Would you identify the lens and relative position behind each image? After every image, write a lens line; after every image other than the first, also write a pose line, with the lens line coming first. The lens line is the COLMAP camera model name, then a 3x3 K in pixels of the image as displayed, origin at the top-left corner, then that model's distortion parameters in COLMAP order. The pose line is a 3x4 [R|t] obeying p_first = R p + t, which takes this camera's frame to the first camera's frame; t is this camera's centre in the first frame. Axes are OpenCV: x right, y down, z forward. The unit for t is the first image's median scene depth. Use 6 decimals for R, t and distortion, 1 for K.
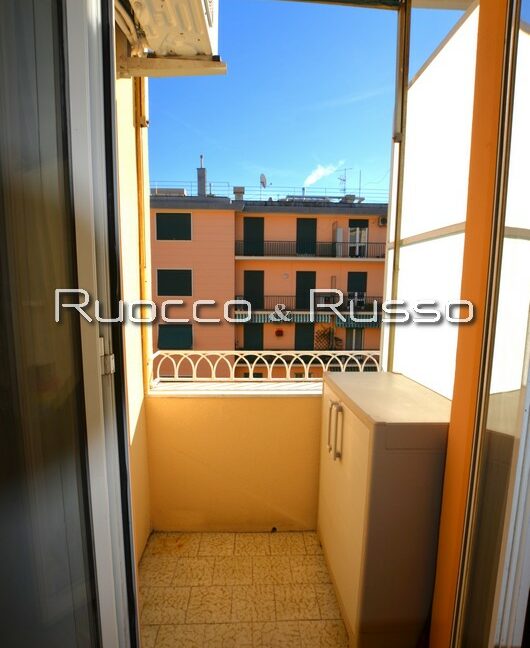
lens RADIAL K [[372.0, 0, 265.9], [0, 372.0, 329.8], [0, 0, 1]] dist [-0.009528, 0.002704]
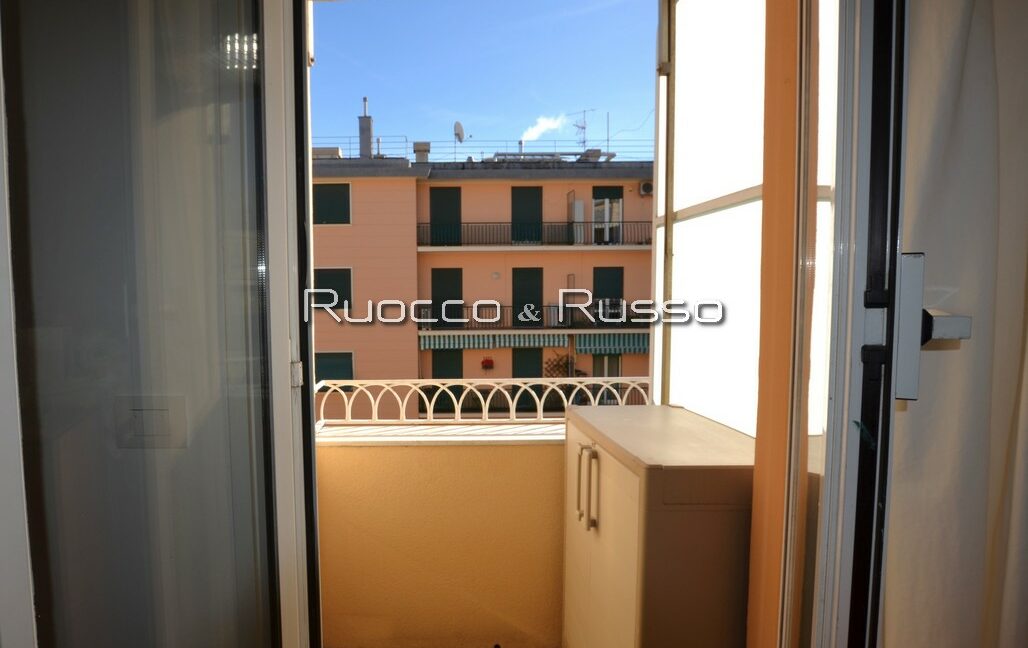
lens RADIAL K [[488.2, 0, 476.5], [0, 488.2, 298.6], [0, 0, 1]] dist [-0.019866, -0.001238]
pose [[0.998976, -0.013557, -0.043160, 0.043623], [0.010773, 0.997886, -0.064086, -0.040013], [0.043938, 0.063555, 0.997011, 0.123856]]
